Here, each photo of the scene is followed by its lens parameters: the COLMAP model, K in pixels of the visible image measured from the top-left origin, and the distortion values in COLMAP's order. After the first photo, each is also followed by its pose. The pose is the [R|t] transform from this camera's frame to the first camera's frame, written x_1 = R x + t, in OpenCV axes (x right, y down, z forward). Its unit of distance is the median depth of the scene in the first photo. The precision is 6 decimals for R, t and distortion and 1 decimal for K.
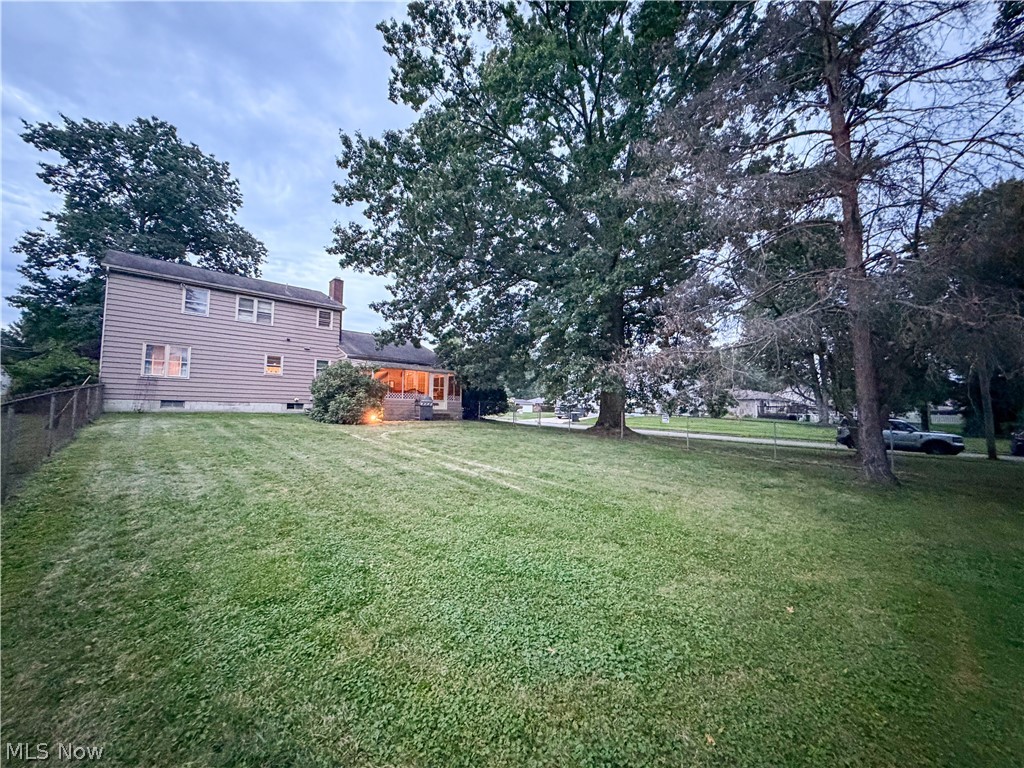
lens RADIAL K [[407.1, 0, 512.0], [0, 407.1, 384.0], [0, 0, 1]] dist [0.001871, 0.000219]
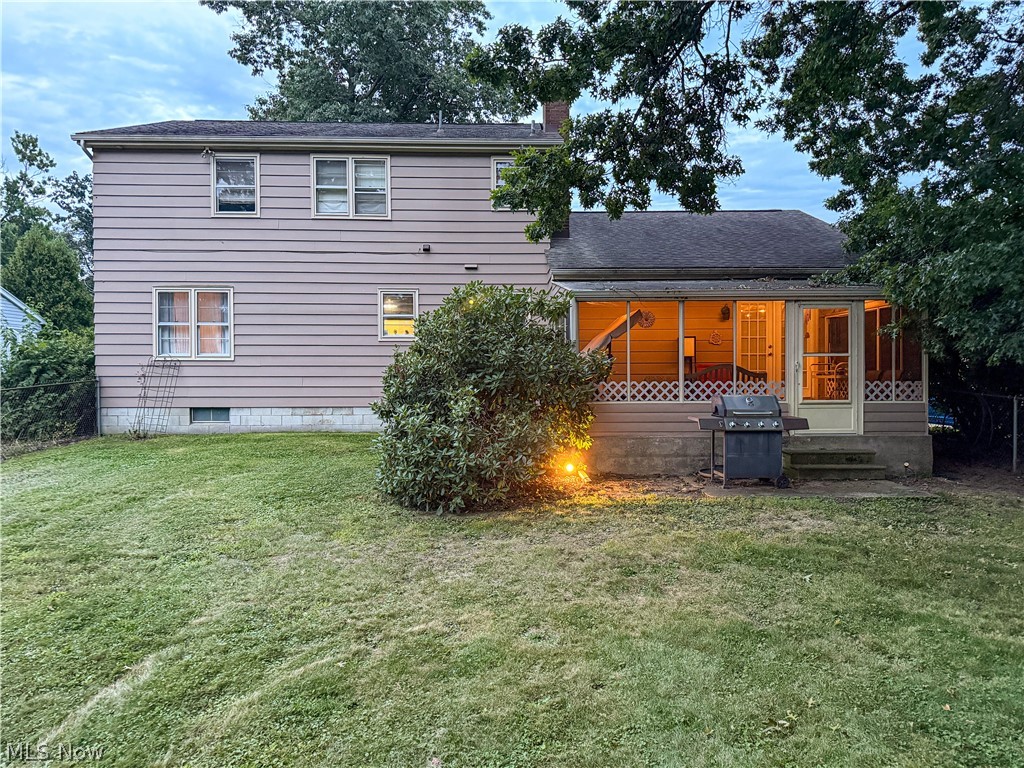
lens RADIAL K [[734.5, 0, 512.0], [0, 734.5, 384.0], [0, 0, 1]] dist [0.005900, -0.000434]
pose [[0.750336, -0.006072, -0.661029, -0.014340], [0.056317, 0.996910, 0.054768, -0.011787], [0.658653, -0.078321, 0.748359, 0.534530]]
